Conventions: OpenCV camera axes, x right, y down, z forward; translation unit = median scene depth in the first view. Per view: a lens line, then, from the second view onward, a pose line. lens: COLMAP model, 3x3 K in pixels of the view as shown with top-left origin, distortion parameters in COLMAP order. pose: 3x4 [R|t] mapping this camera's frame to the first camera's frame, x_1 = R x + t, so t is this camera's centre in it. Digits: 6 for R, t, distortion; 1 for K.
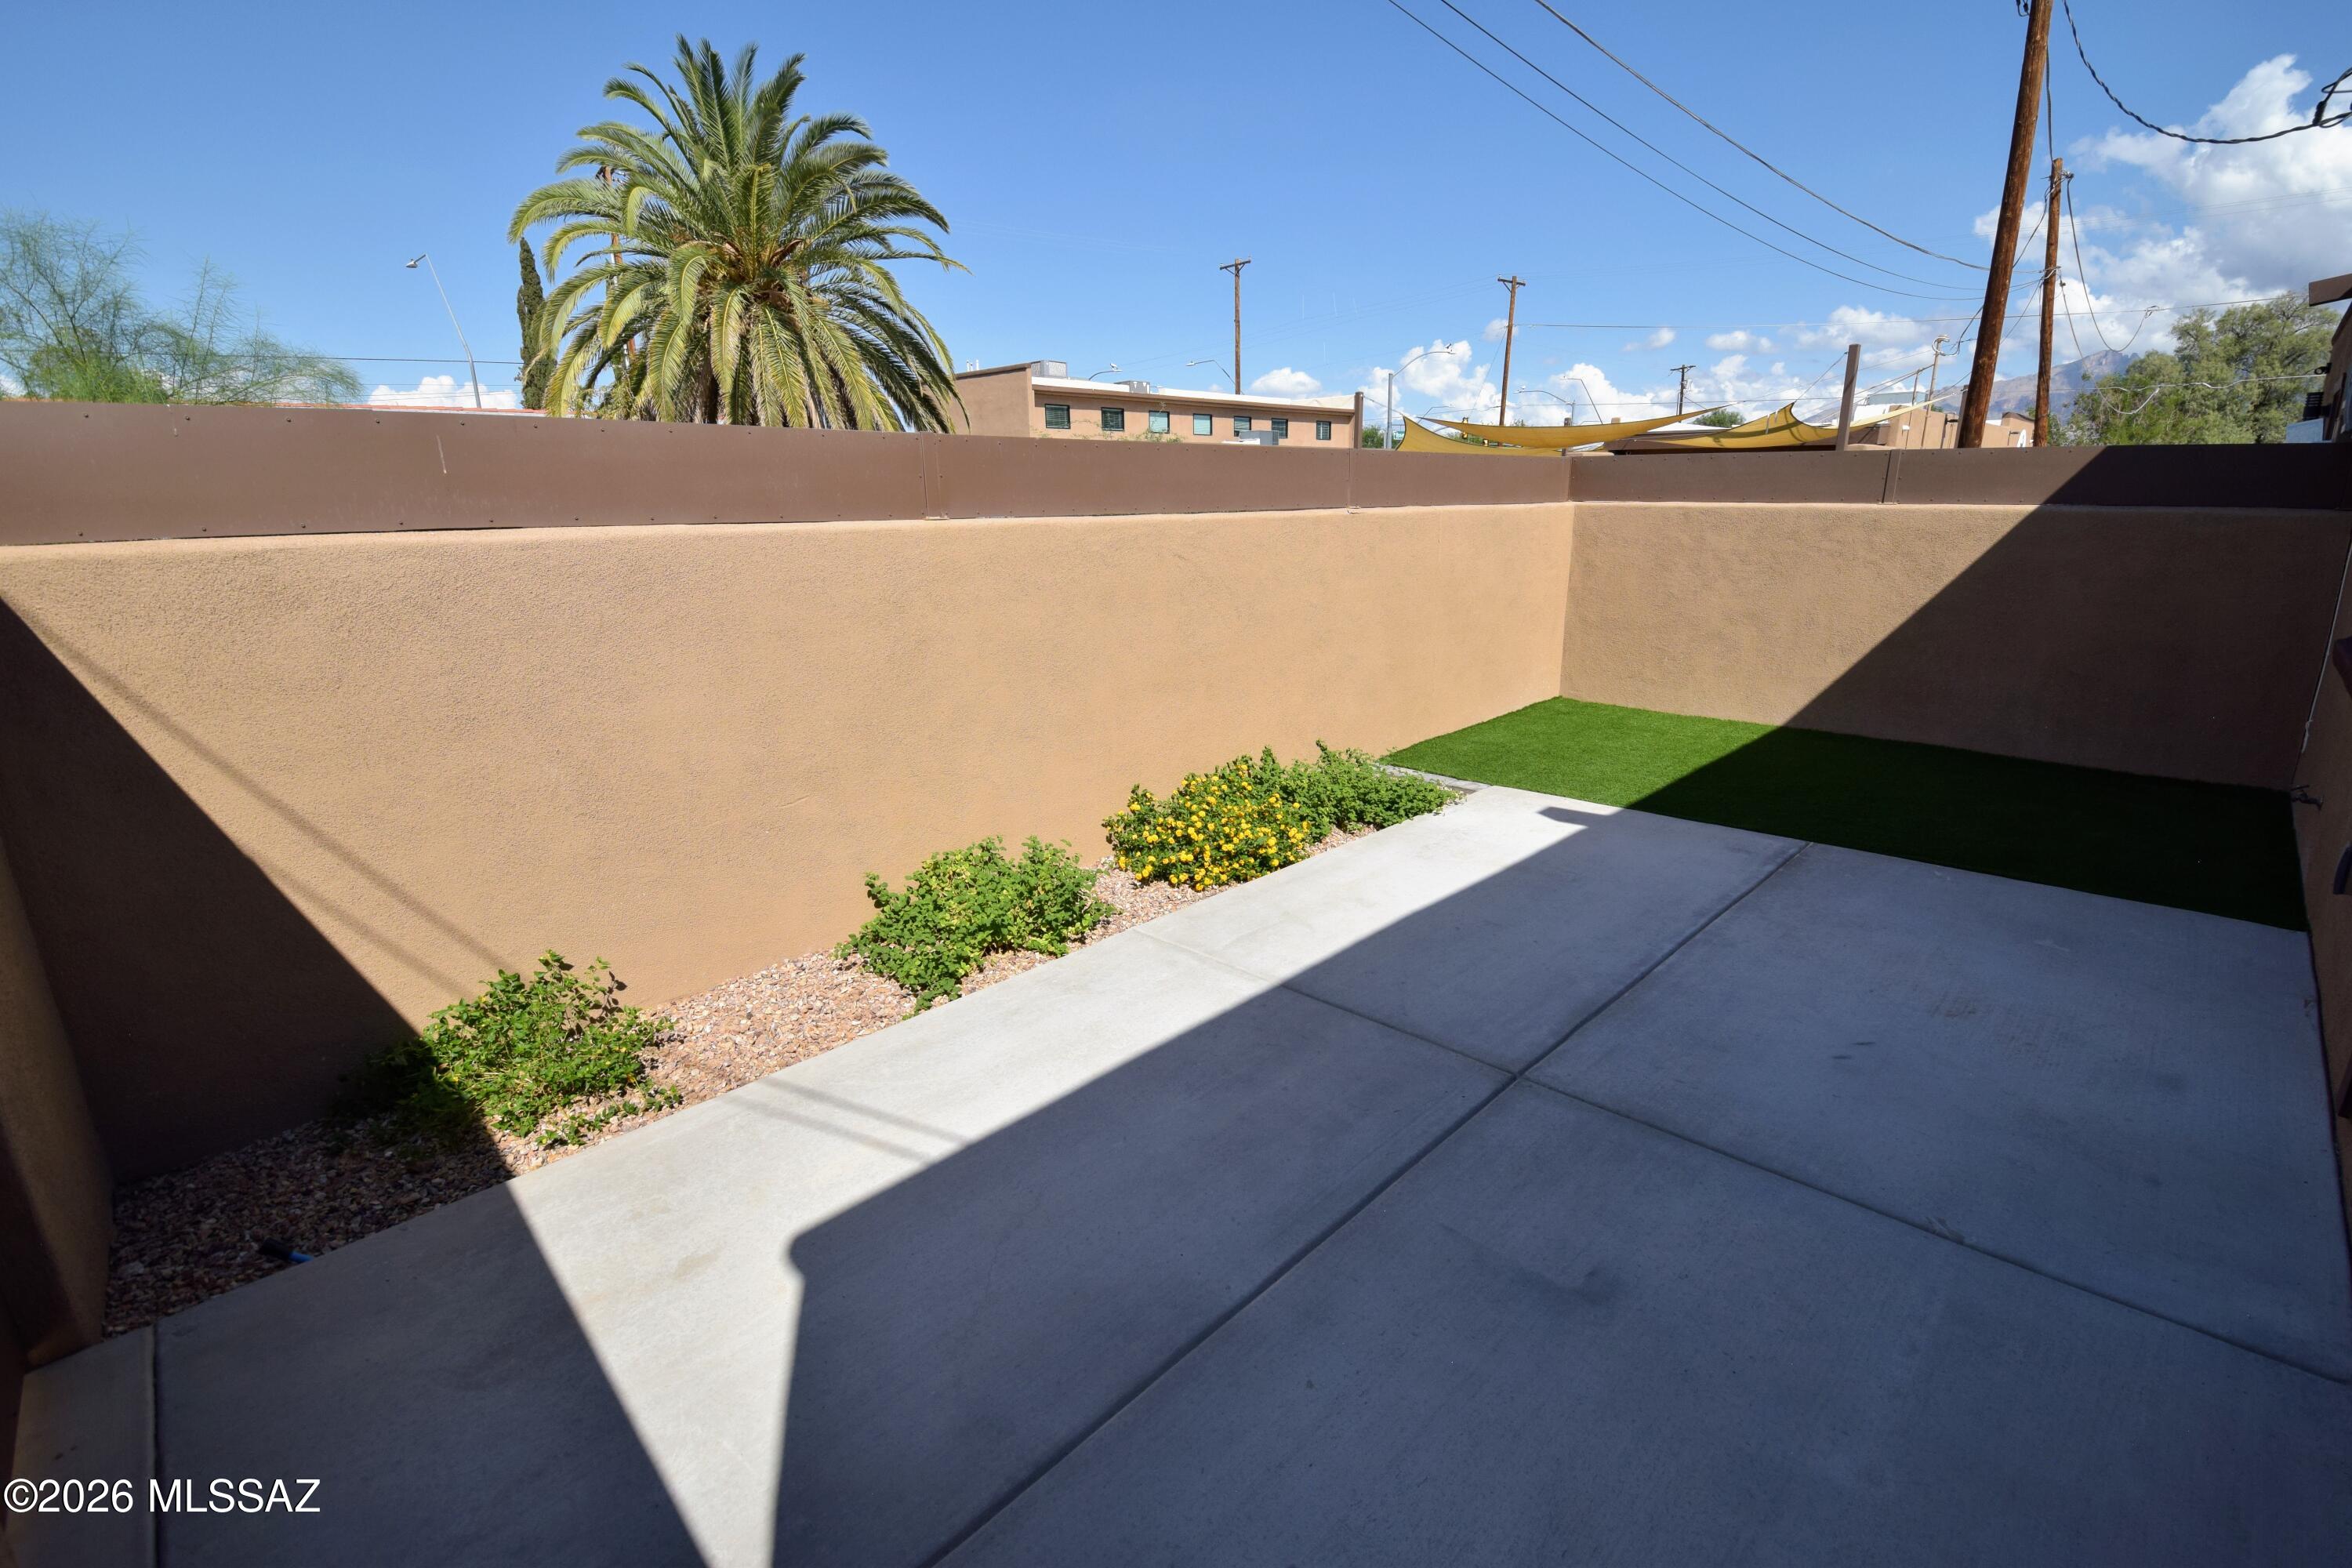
lens RADIAL K [[1015.9, 0, 1200.8], [0, 1015.9, 779.1], [0, 0, 1]] dist [0.000174, -0.000487]
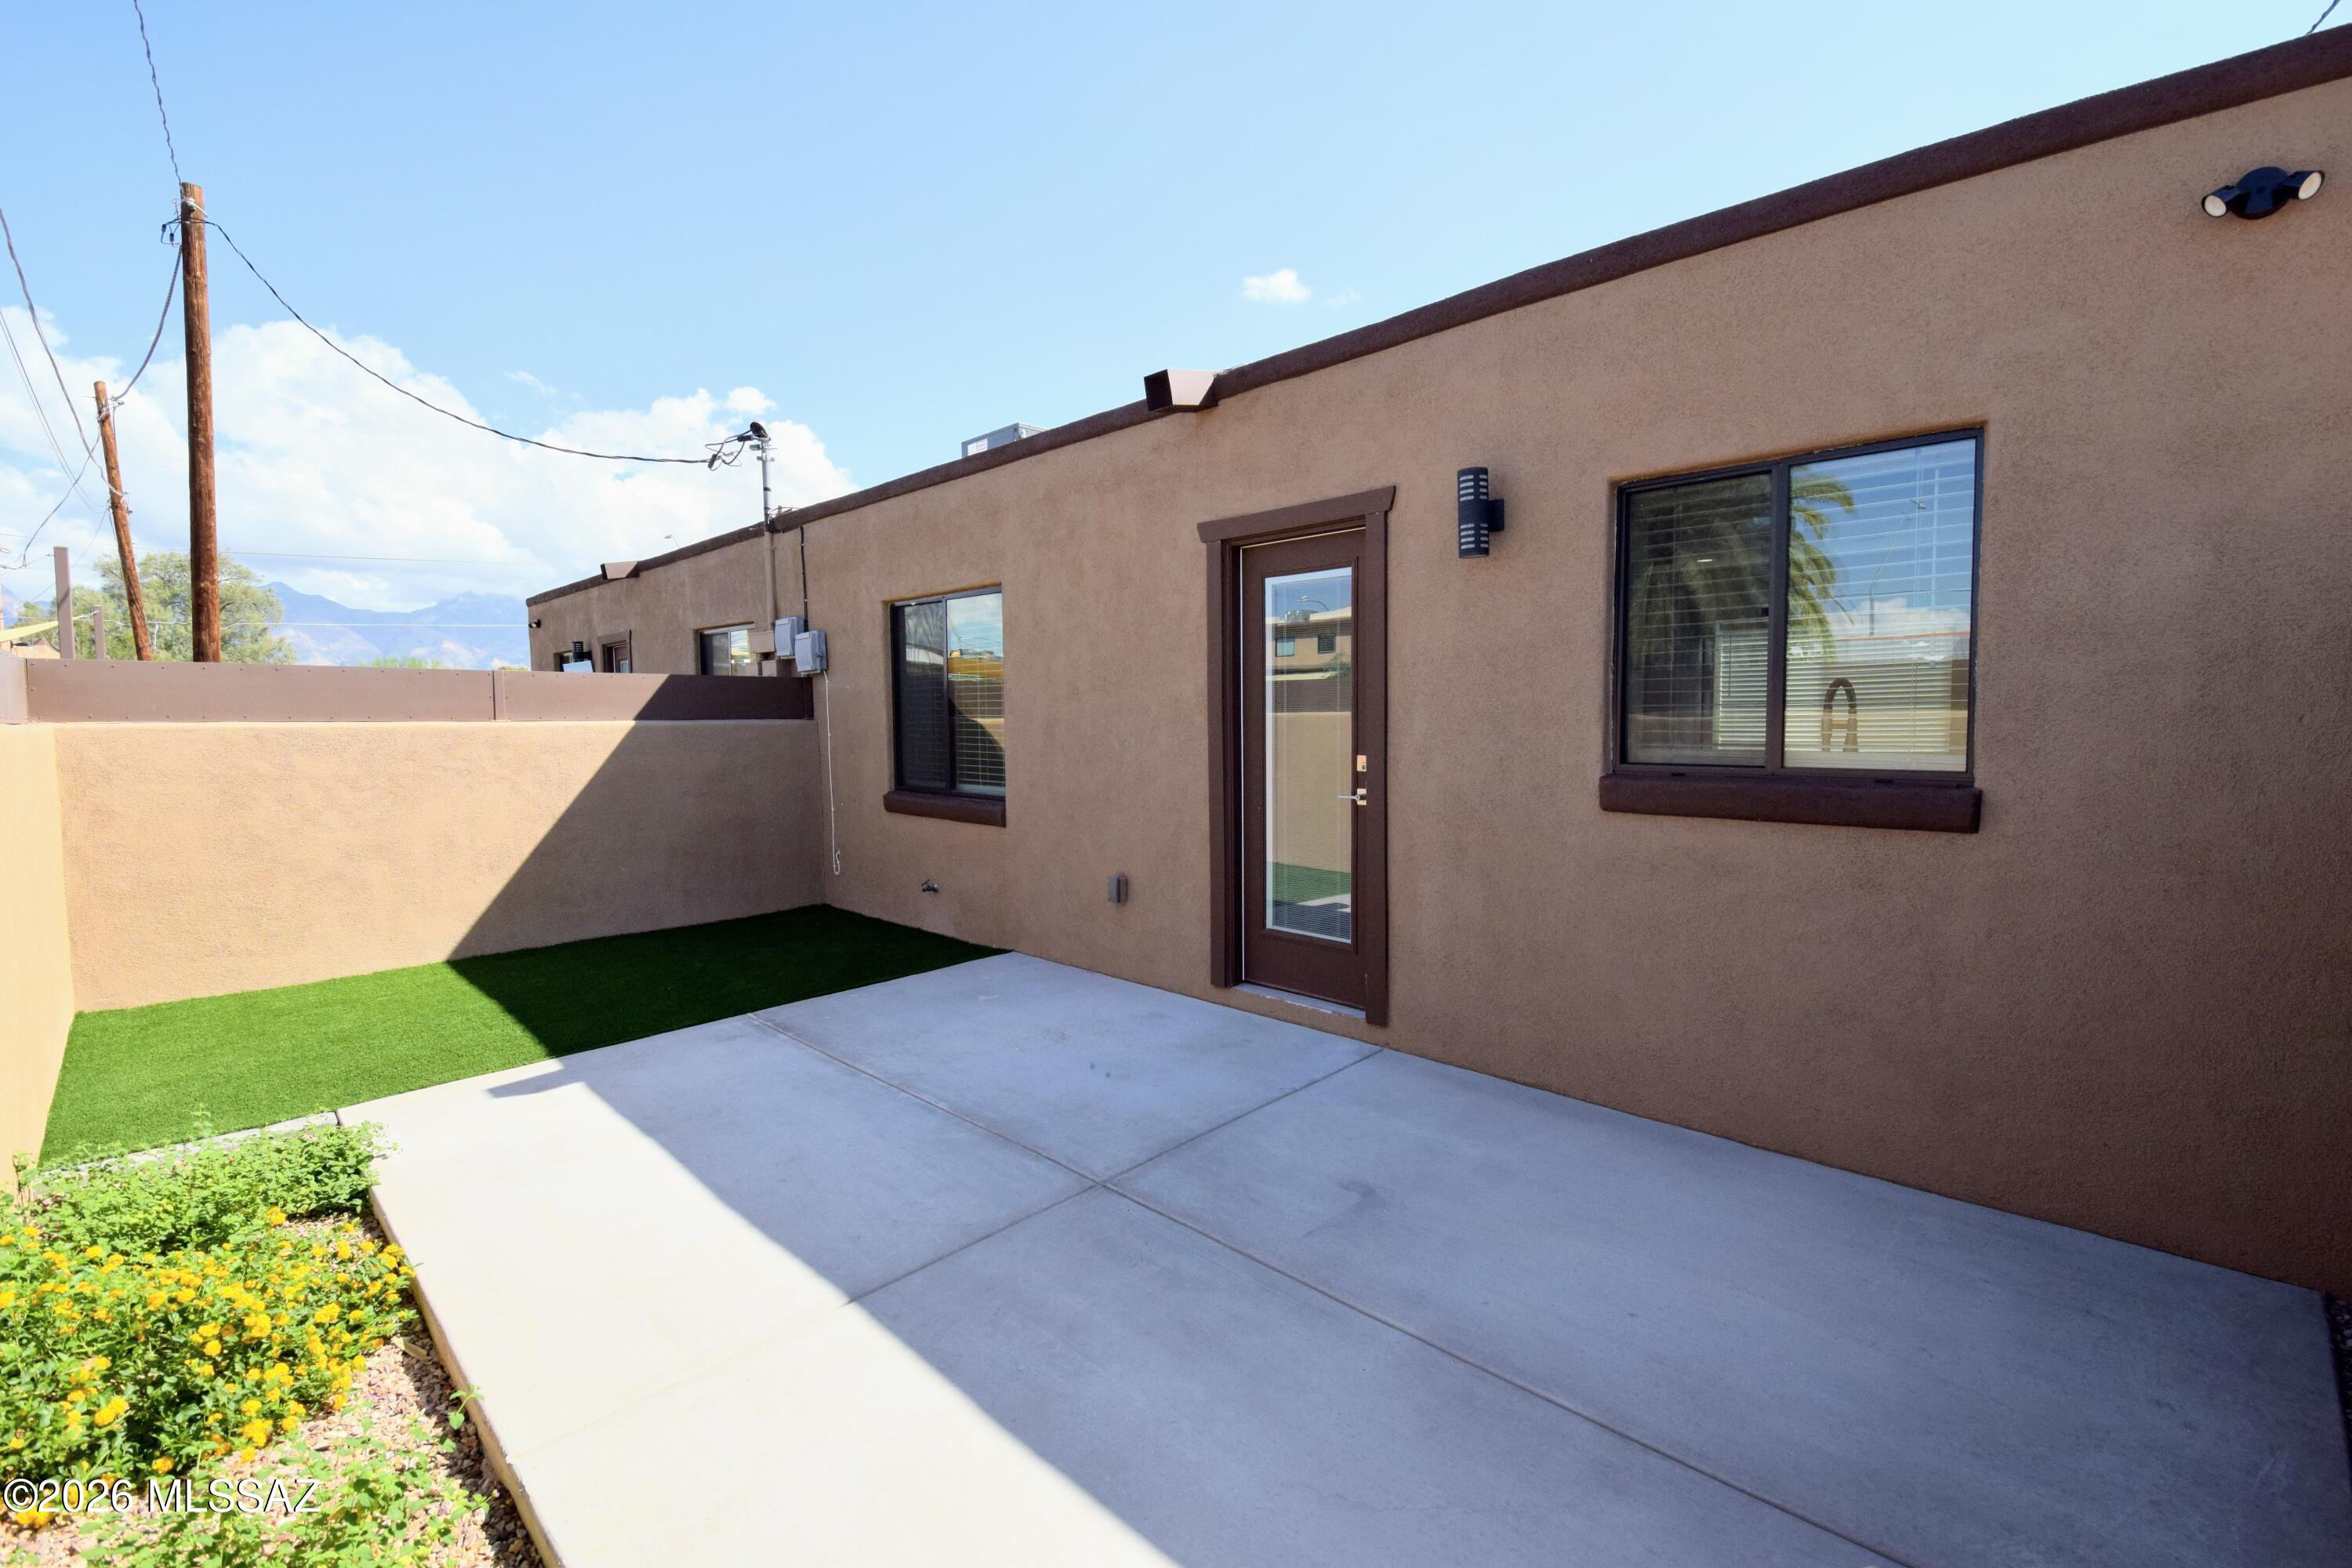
lens RADIAL K [[1015.9, 0, 1200.8], [0, 1015.9, 779.1], [0, 0, 1]] dist [0.000174, -0.000487]
pose [[-0.001214, -0.054856, 0.998494, -0.603704], [0.276134, 0.959653, 0.053058, -0.130834], [-0.961118, 0.275783, 0.013983, 0.562895]]
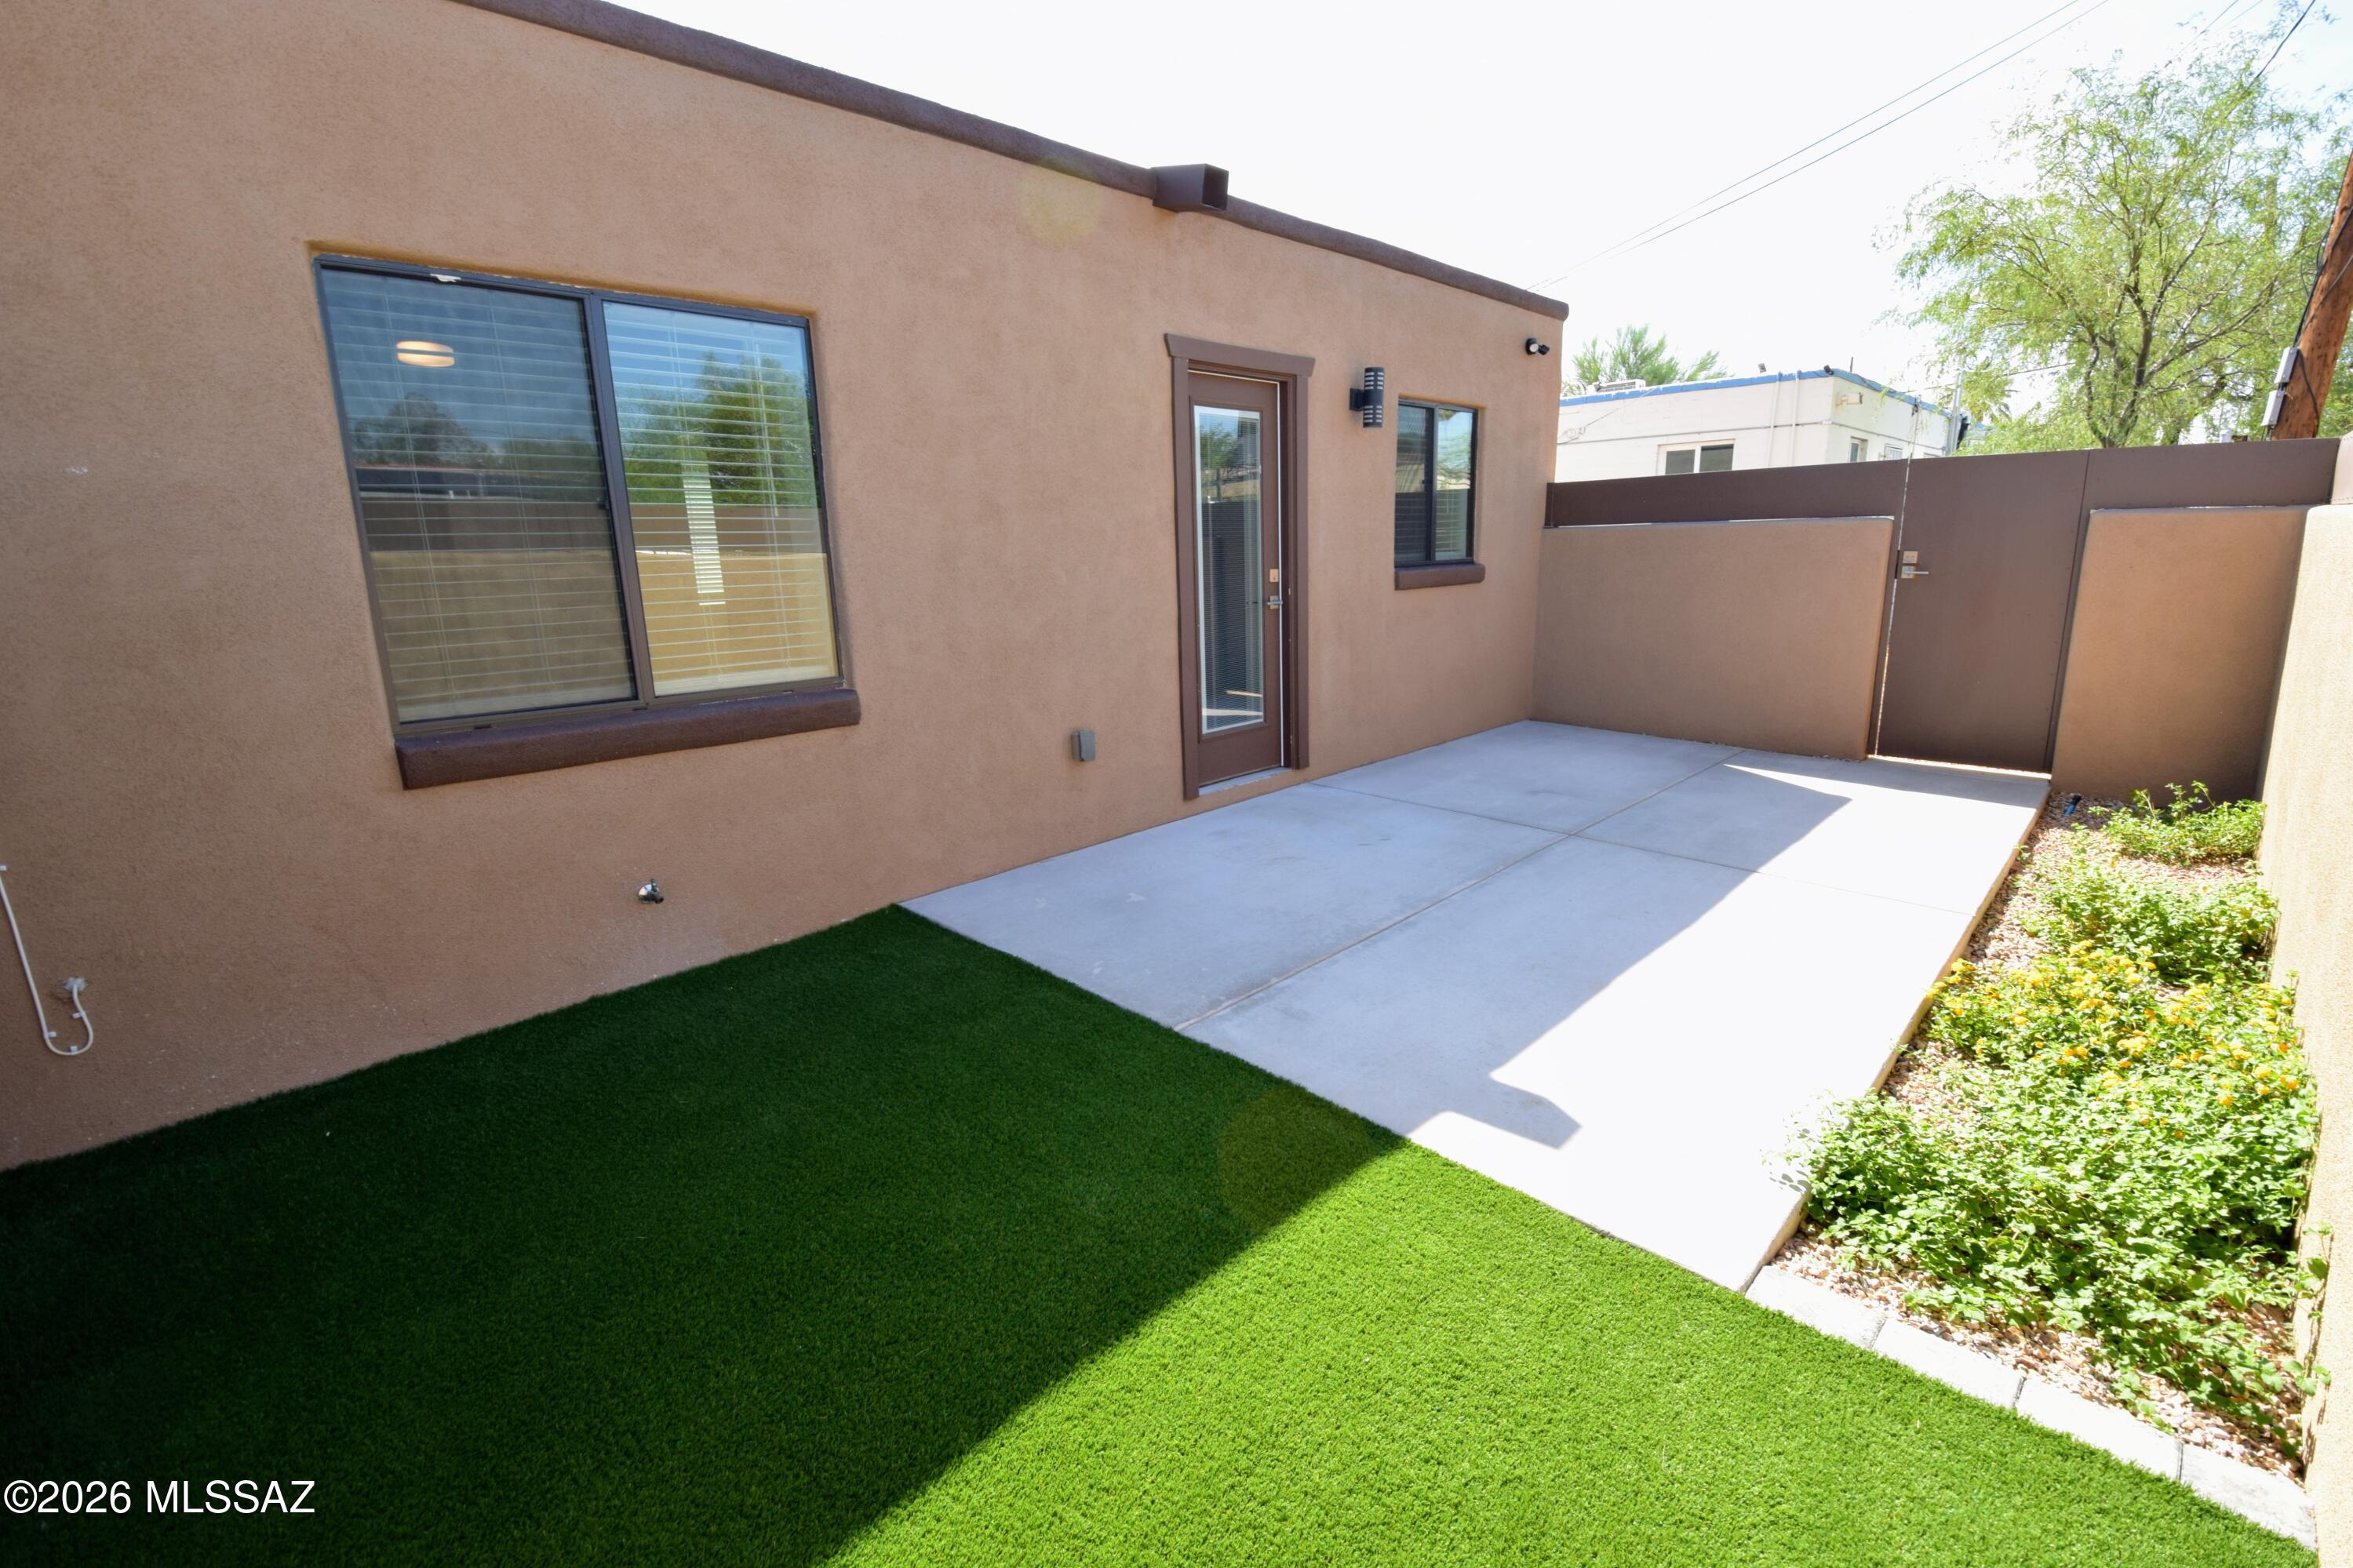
lens RADIAL K [[1016.2, 0, 1201.3], [0, 1016.2, 779.1], [0, 0, 1]] dist [0.000174, -0.000487]
pose [[-0.999316, 0.033147, 0.016388, 0.697839], [0.036943, 0.875963, 0.480961, -0.504403], [0.001588, 0.481237, -0.876589, 1.884999]]
